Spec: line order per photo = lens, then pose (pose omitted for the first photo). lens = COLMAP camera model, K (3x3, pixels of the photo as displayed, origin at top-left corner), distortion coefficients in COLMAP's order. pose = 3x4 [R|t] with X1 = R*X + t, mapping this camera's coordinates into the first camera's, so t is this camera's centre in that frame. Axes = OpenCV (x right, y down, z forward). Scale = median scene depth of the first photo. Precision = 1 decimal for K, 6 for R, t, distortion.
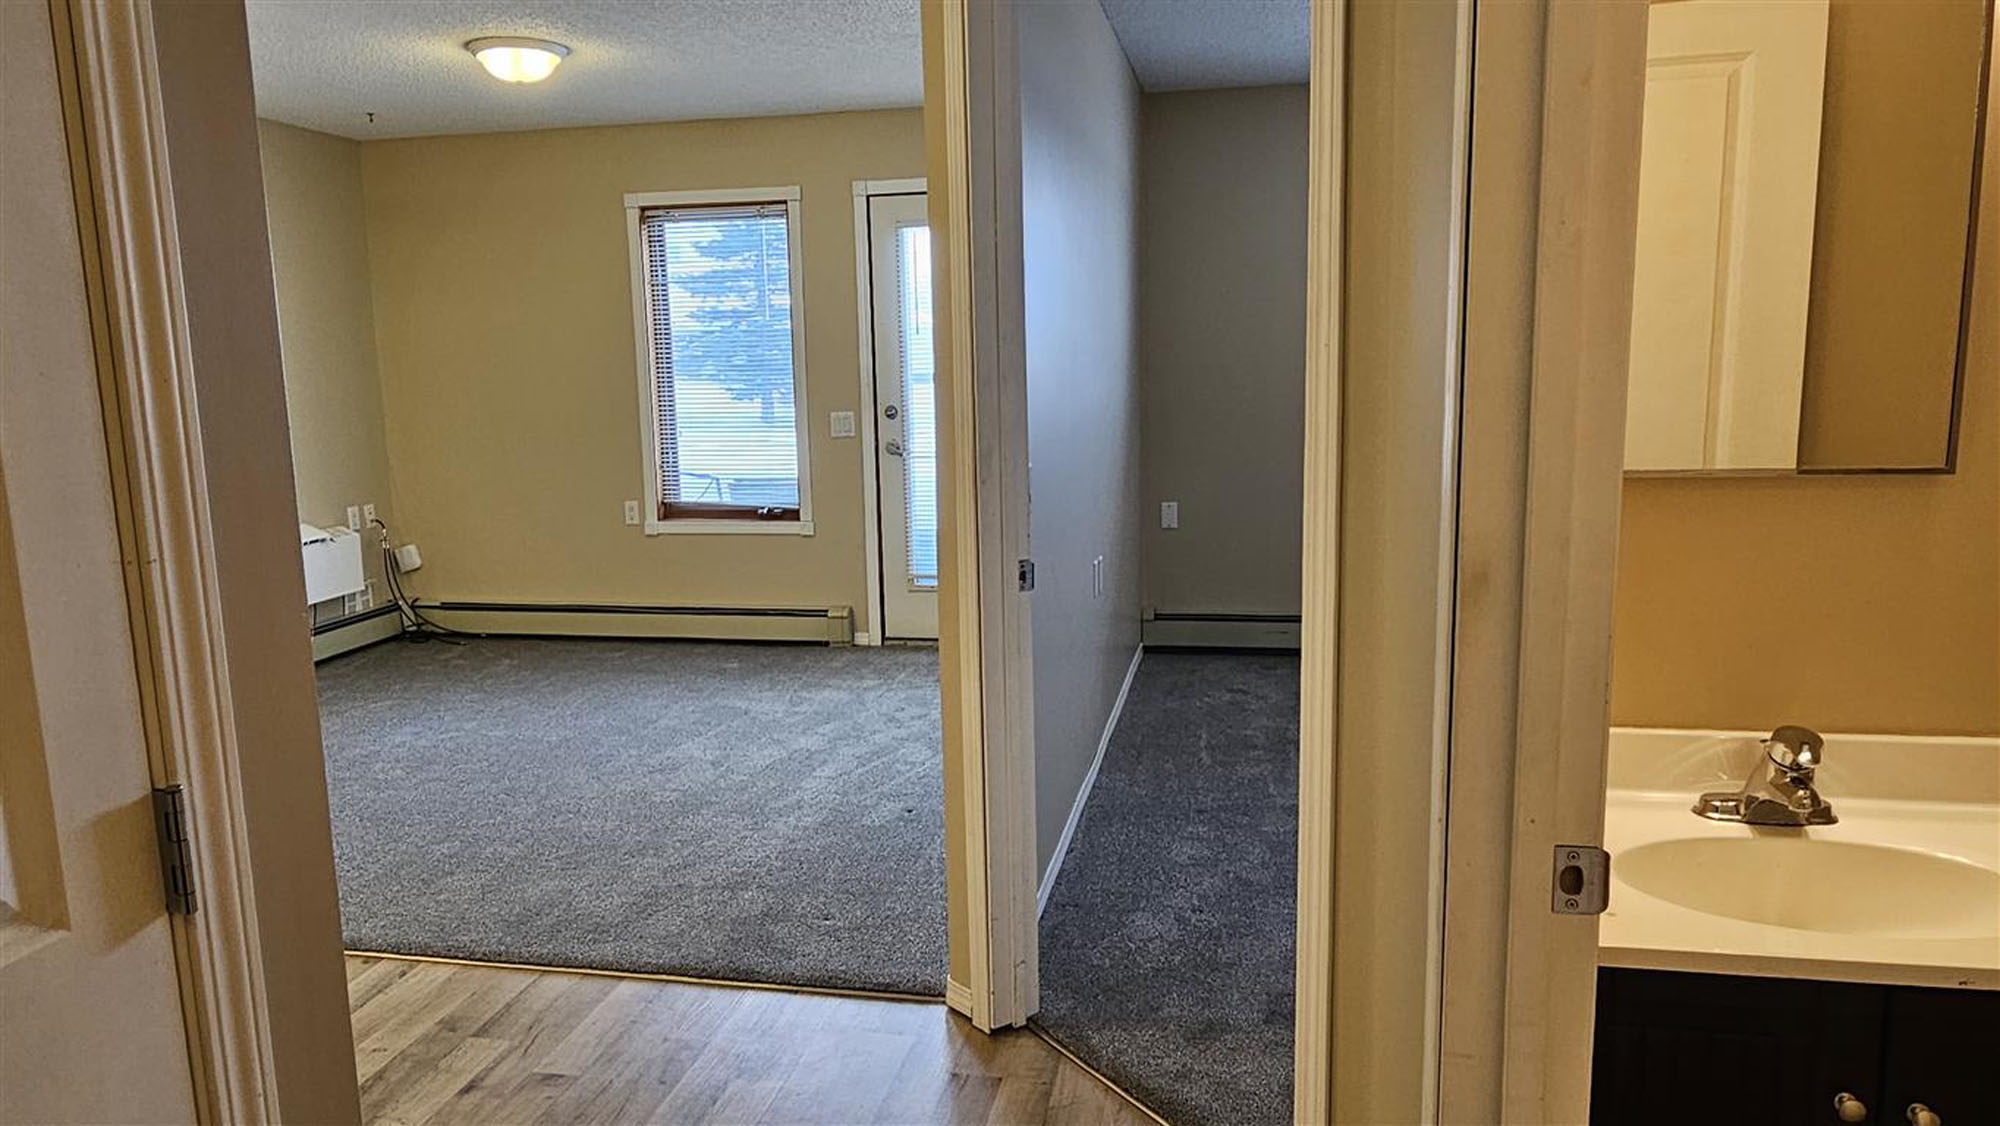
lens RADIAL K [[1274.0, 0, 969.2], [0, 1274.0, 572.5], [0, 0, 1]] dist [0.011385, -0.011486]
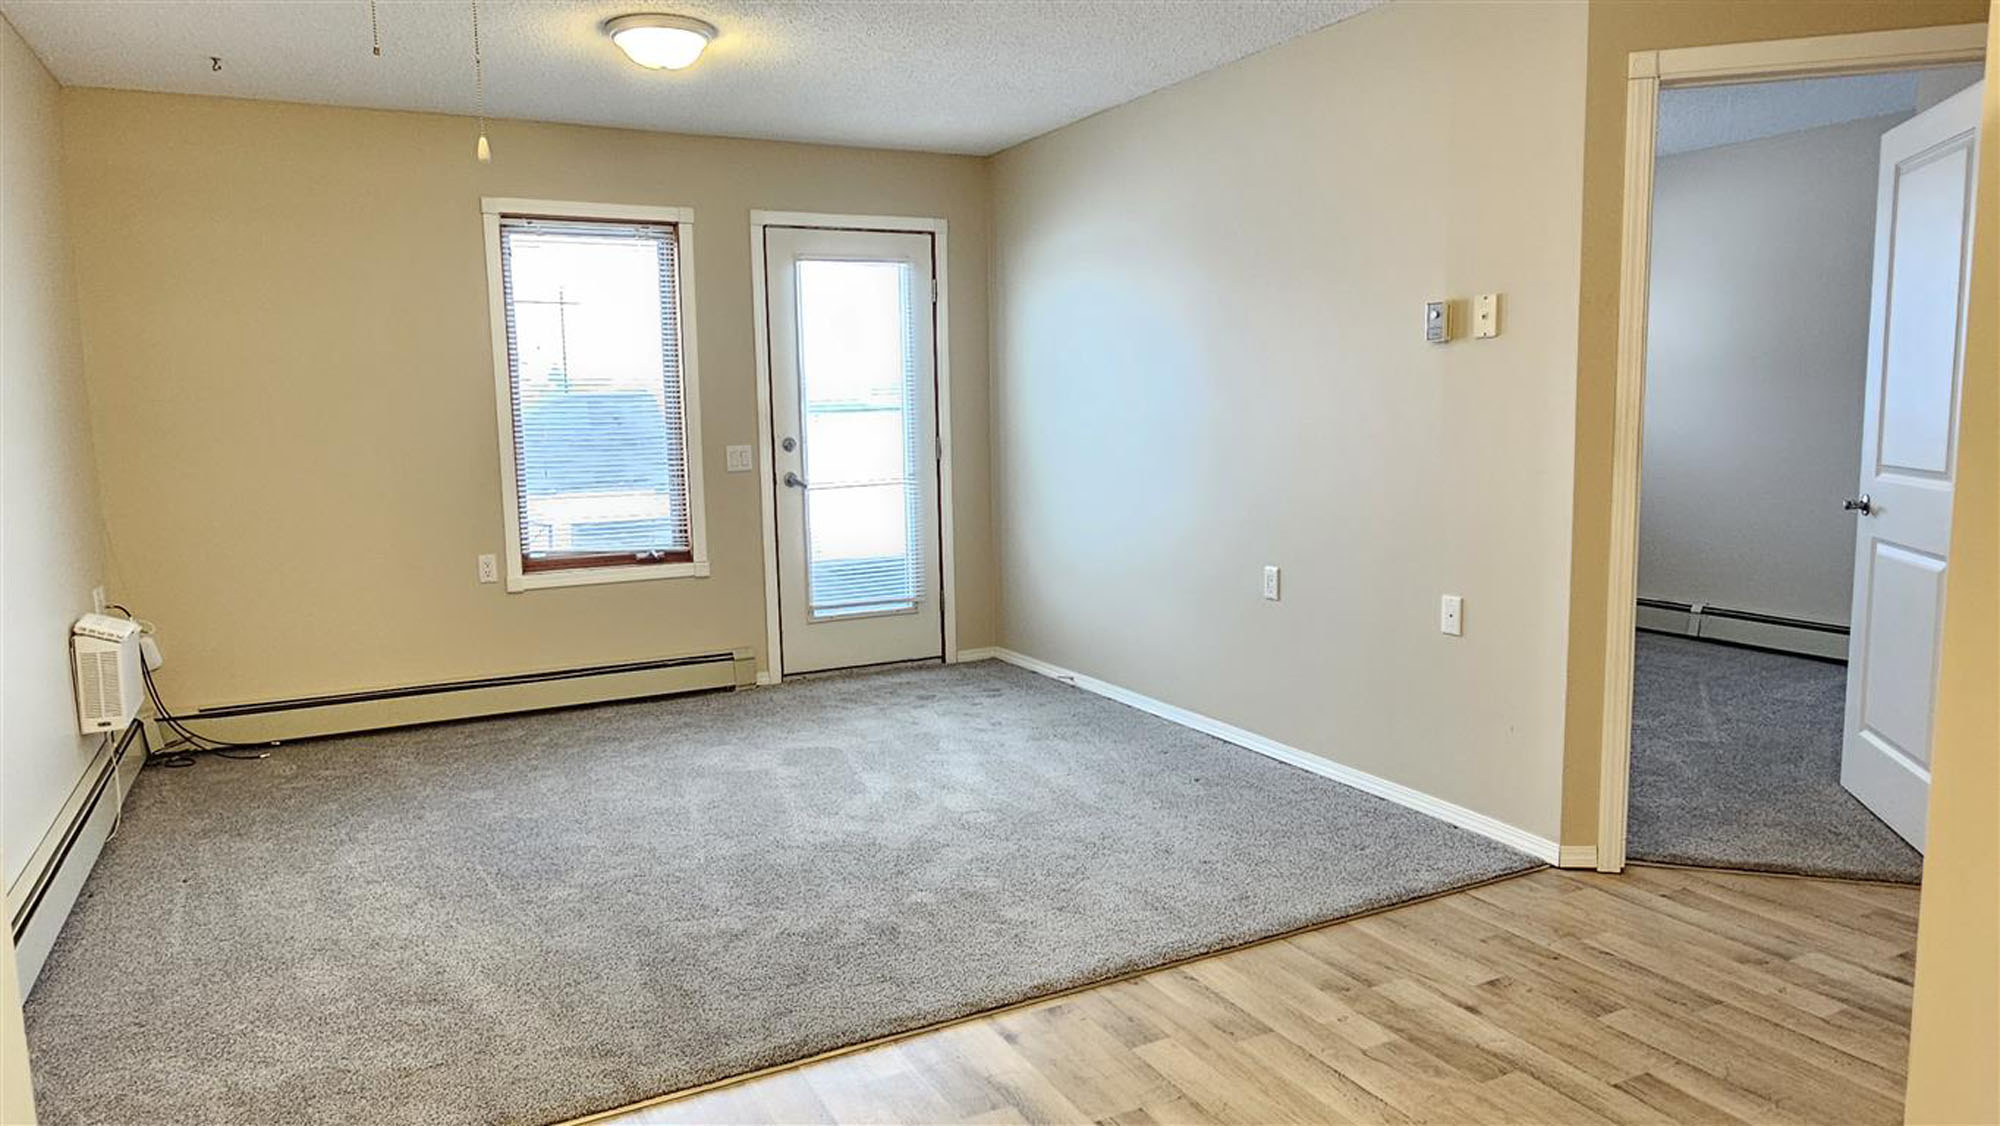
lens RADIAL K [[1274.0, 0, 950.3], [0, 1274.0, 563.9], [0, 0, 1]] dist [0.011385, -0.011486]
pose [[0.785967, -0.071617, 0.614107, -0.575022], [0.102391, 0.994630, -0.015053, -0.005459], [-0.609731, 0.074710, 0.789080, 0.149145]]
